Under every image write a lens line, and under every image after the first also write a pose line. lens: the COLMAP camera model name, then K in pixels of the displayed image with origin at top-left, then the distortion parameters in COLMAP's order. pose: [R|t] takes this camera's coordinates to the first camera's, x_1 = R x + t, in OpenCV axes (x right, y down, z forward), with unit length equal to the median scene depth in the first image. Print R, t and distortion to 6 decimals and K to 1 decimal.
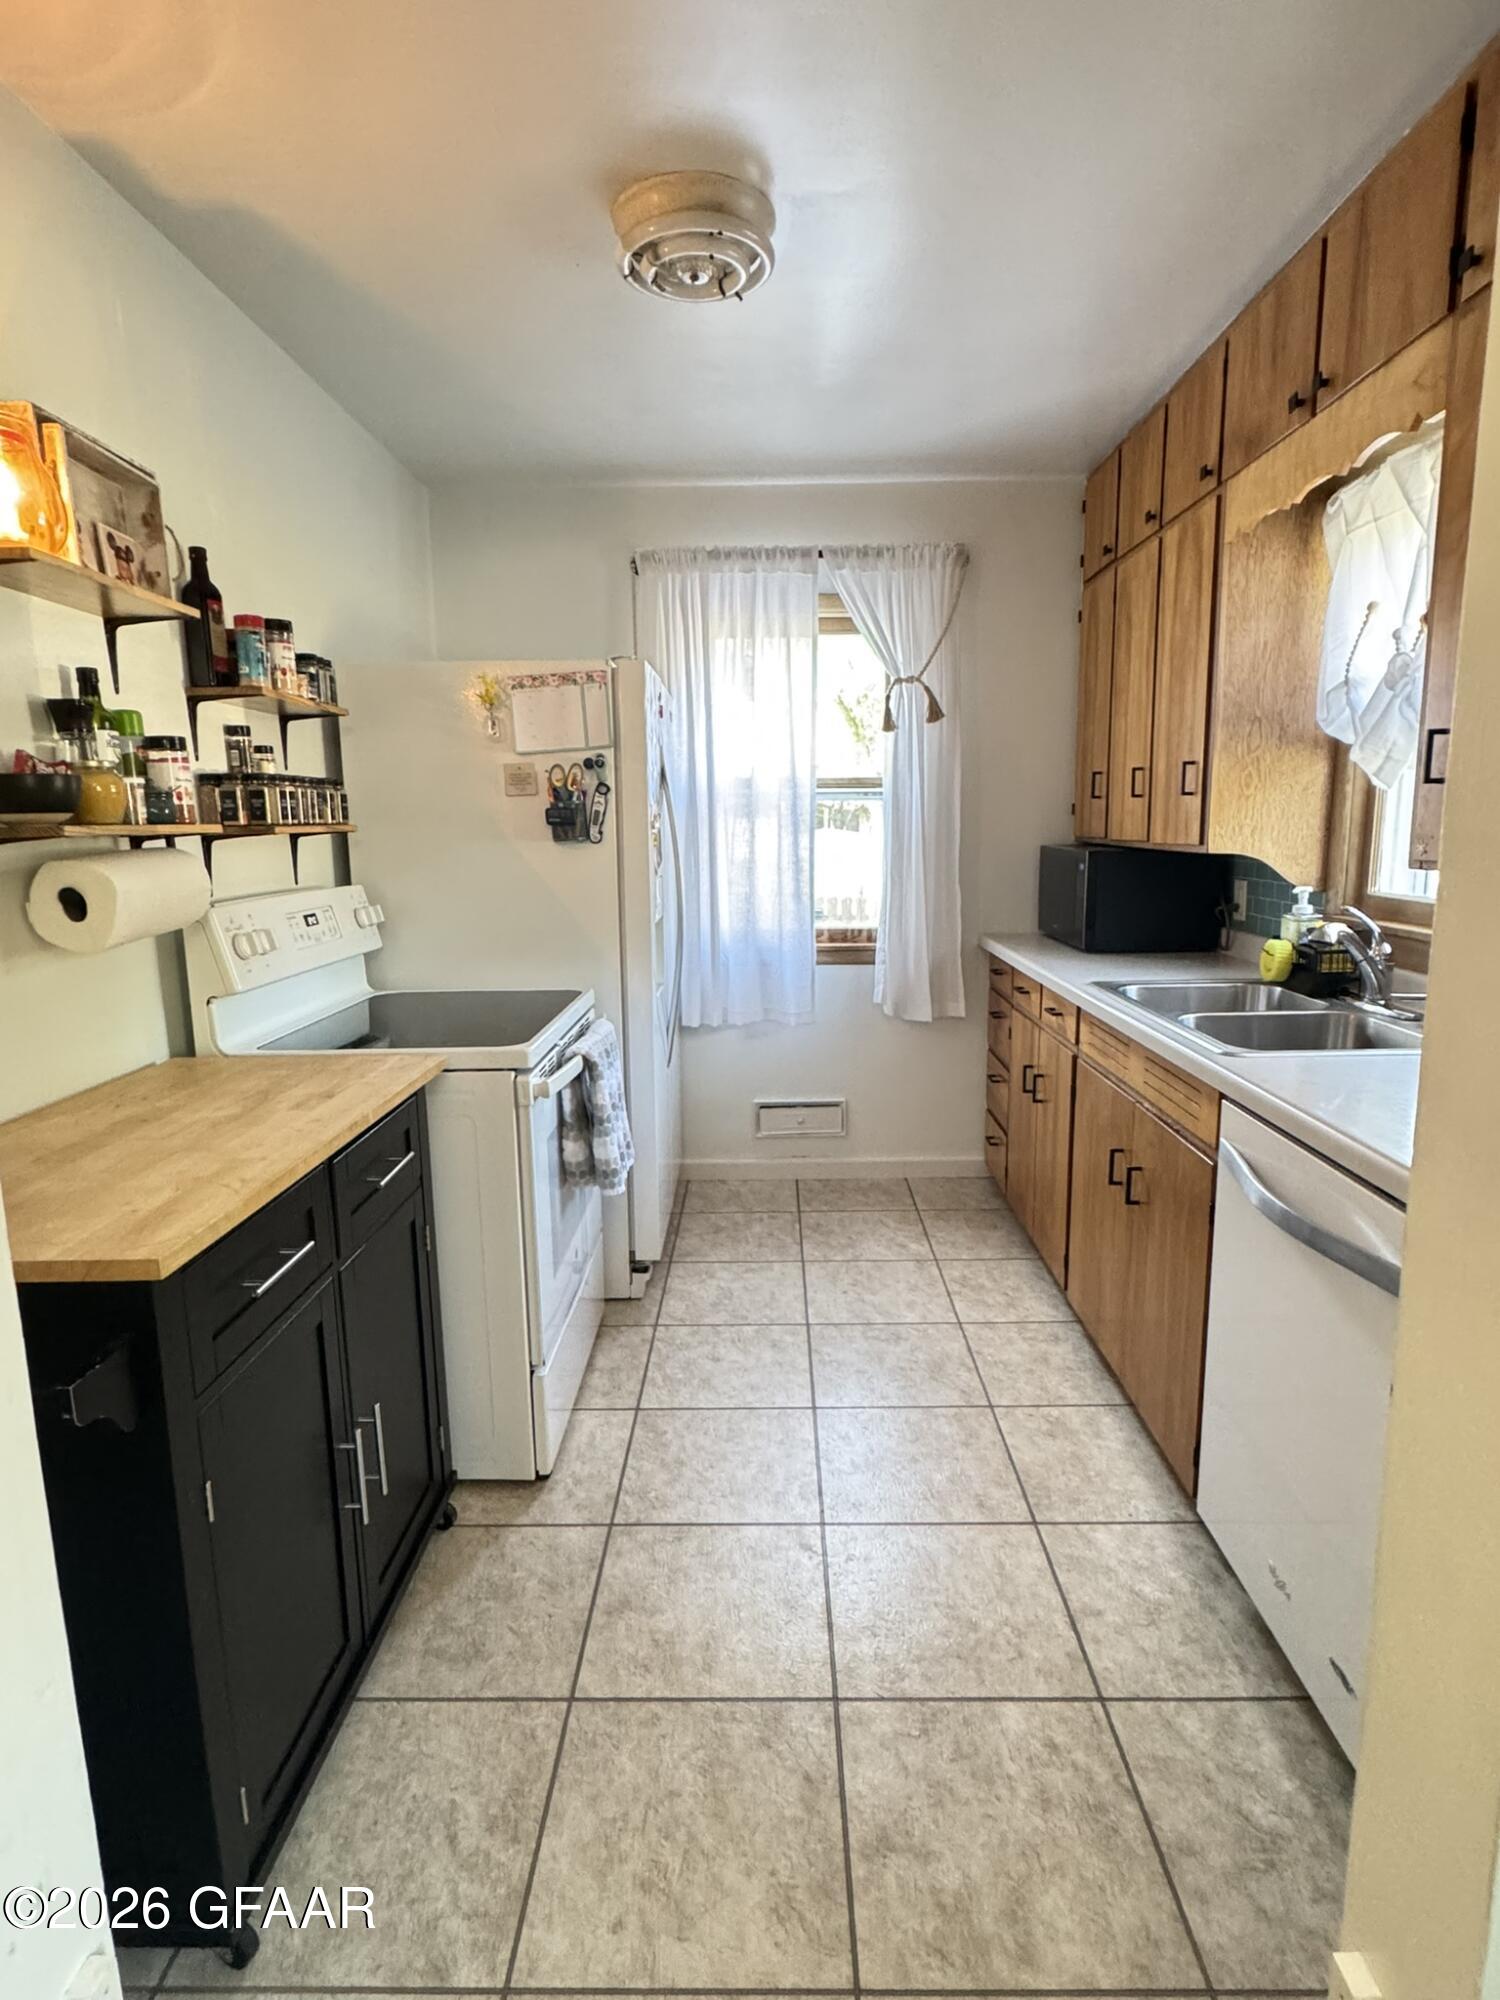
lens RADIAL K [[1030.5, 0, 749.9], [0, 1030.5, 998.8], [0, 0, 1]] dist [-0.020075, 0.003348]
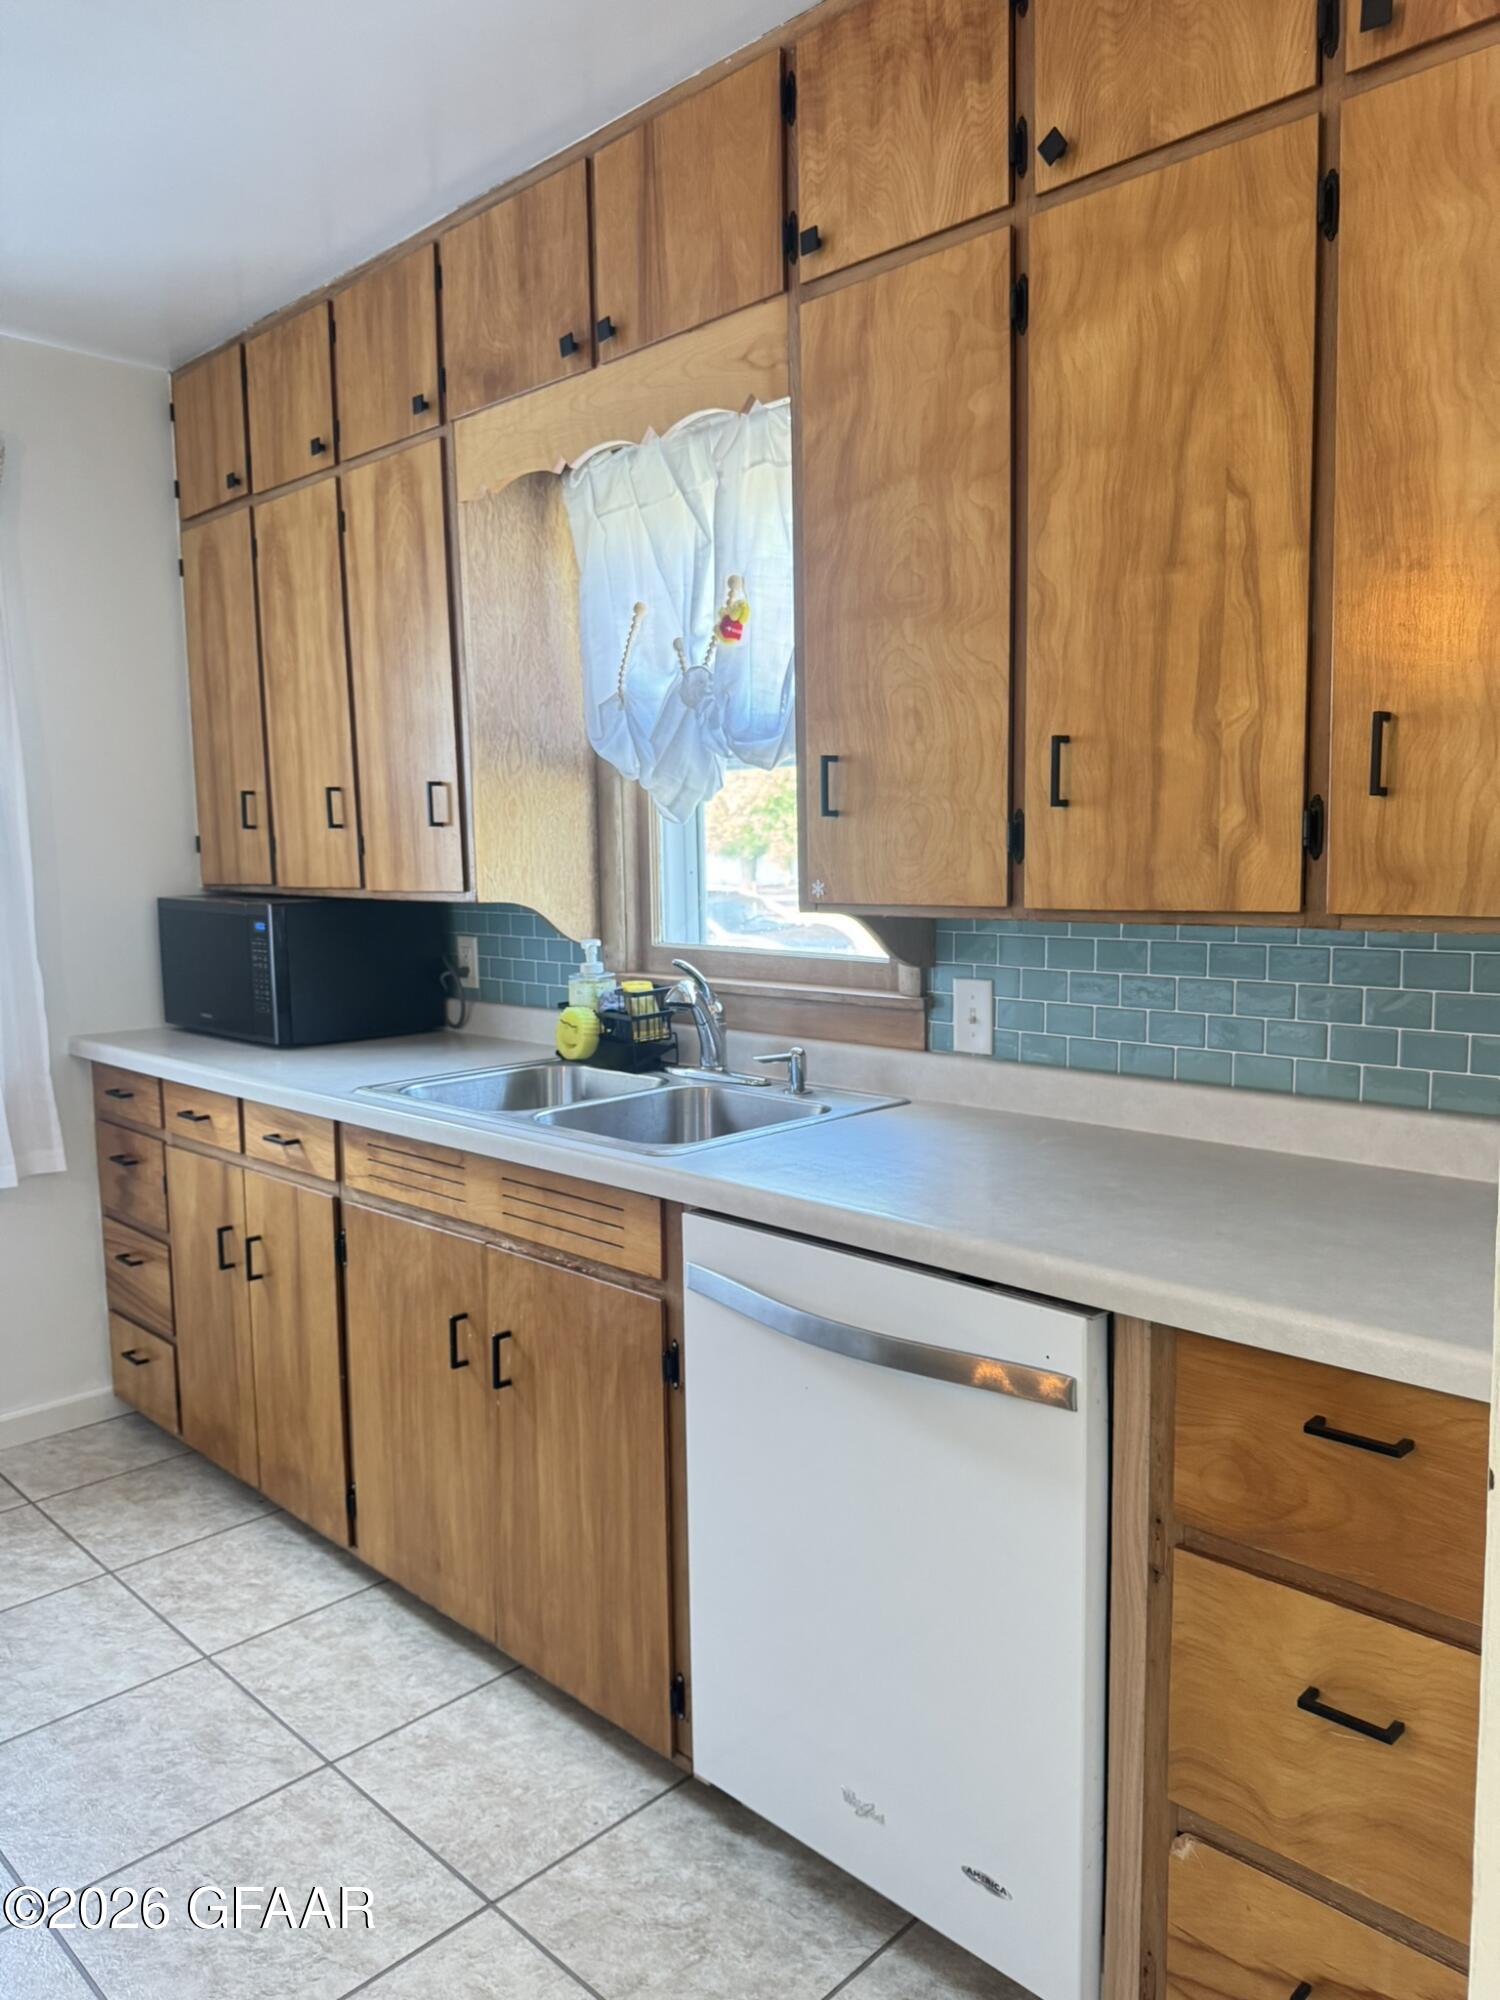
lens RADIAL K [[1401.9, 0, 745.4], [0, 1401.9, 1003.6], [0, 0, 1]] dist [0.012269, -0.029477]
pose [[0.686200, -0.066811, 0.724338, -0.175956], [0.121894, 0.992254, -0.023953, -0.018103], [-0.717127, 0.104729, 0.689028, 0.154563]]
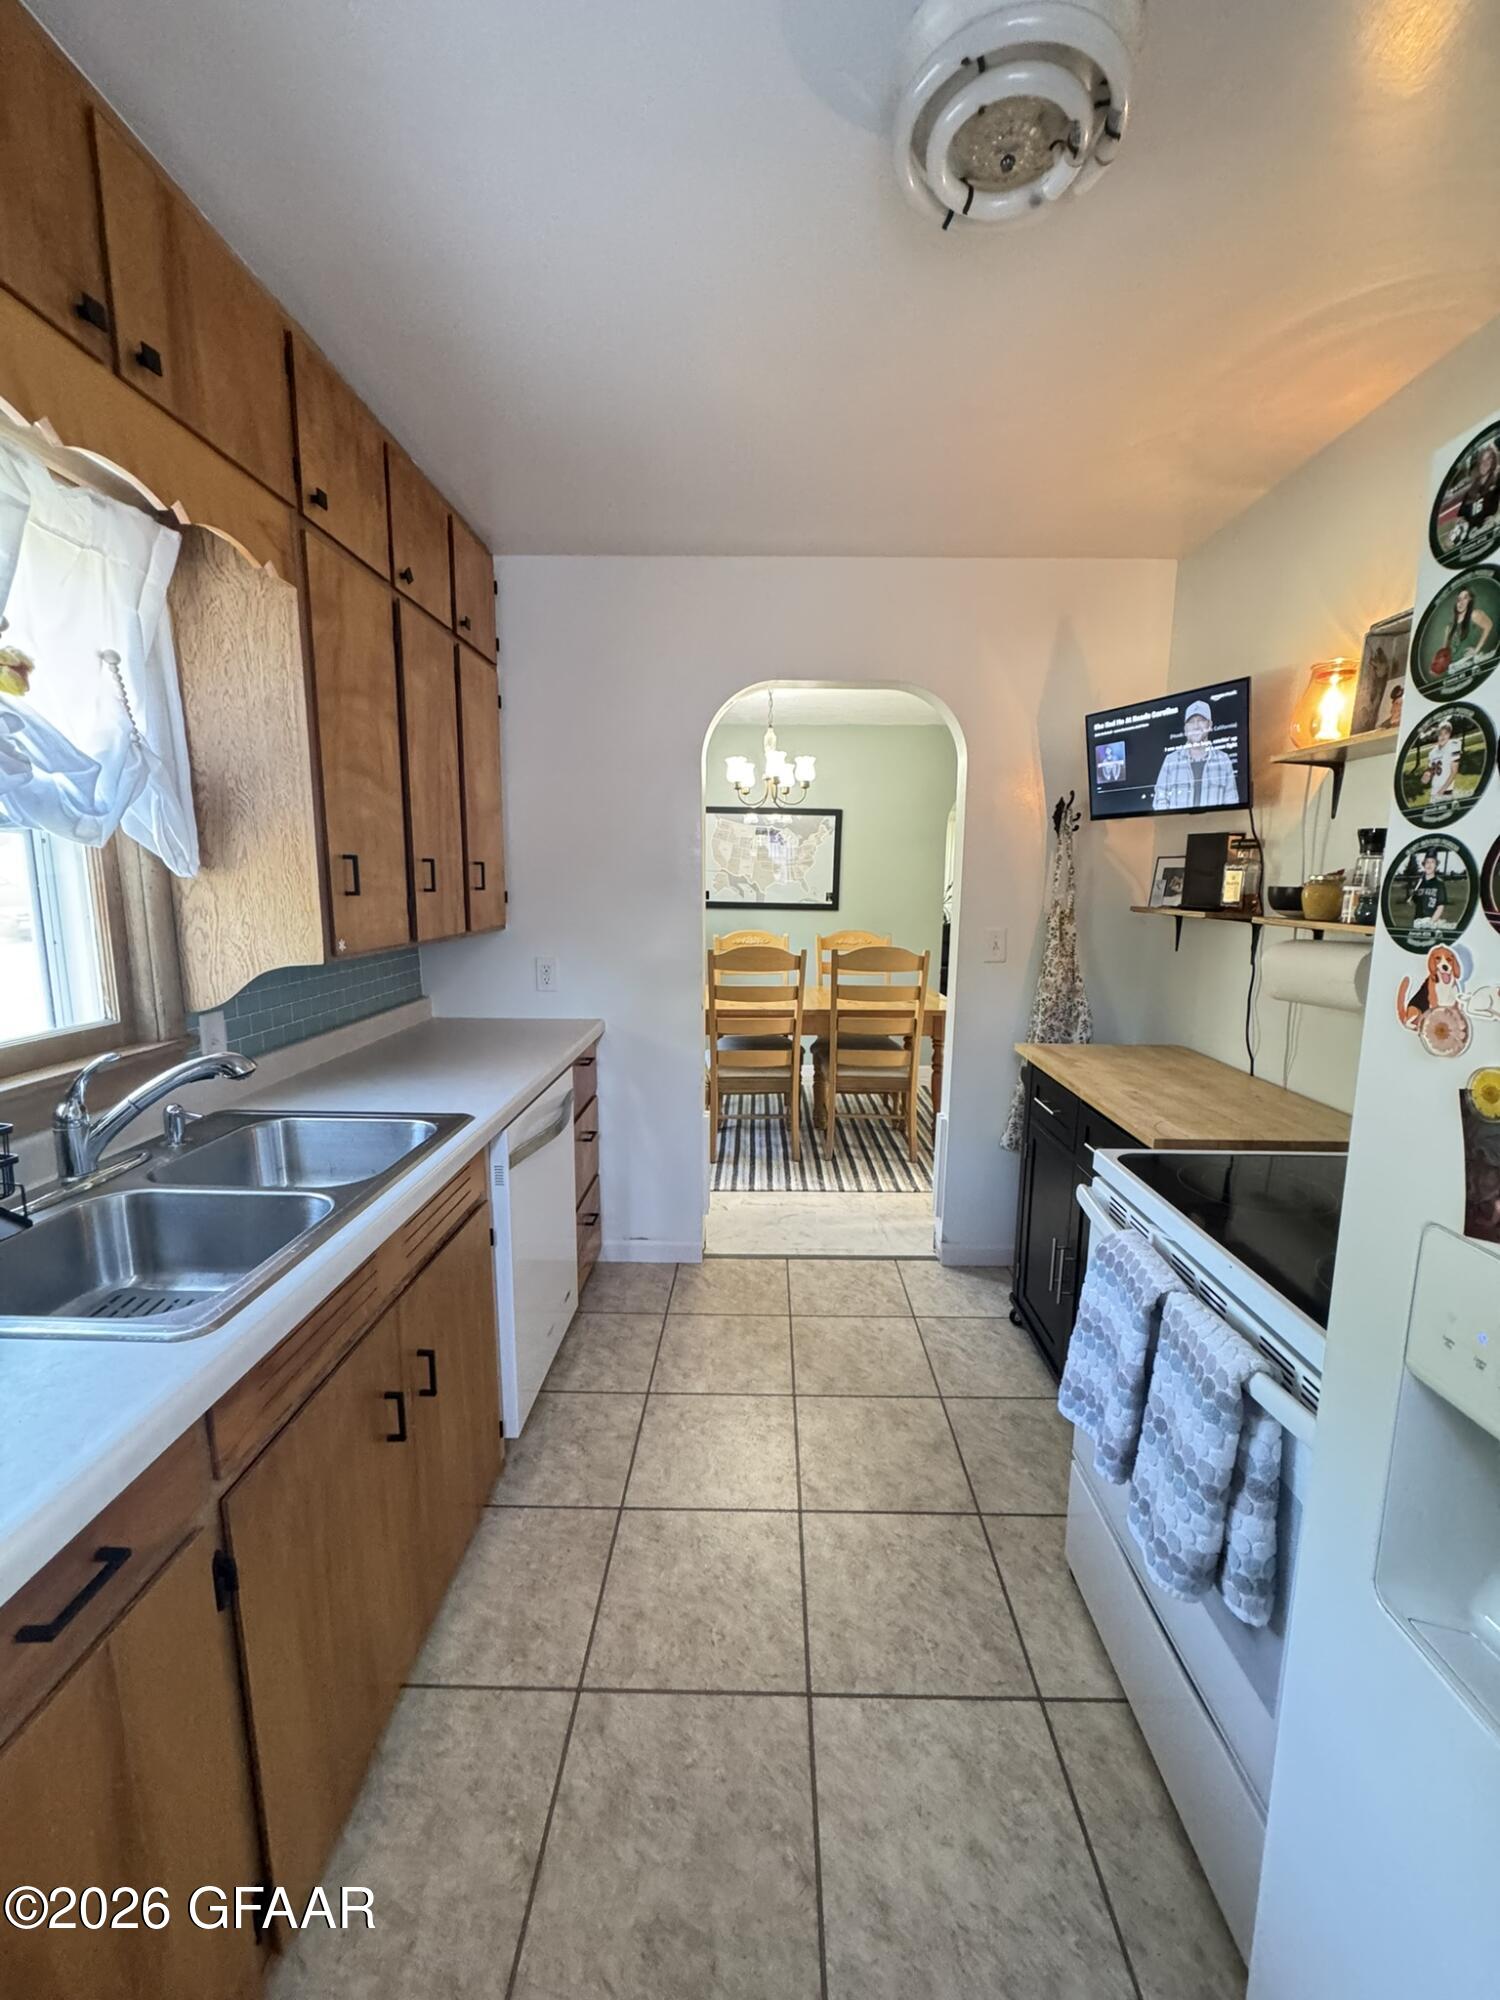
lens RADIAL K [[797.2, 0, 749.2], [0, 797.2, 998.2], [0, 0, 1]] dist [0.000007, 0.000028]
pose [[-0.999962, 0.007303, 0.004704, 0.094092], [0.008408, 0.949806, 0.312726, -0.265597], [-0.002184, 0.312753, -0.949832, 1.319281]]
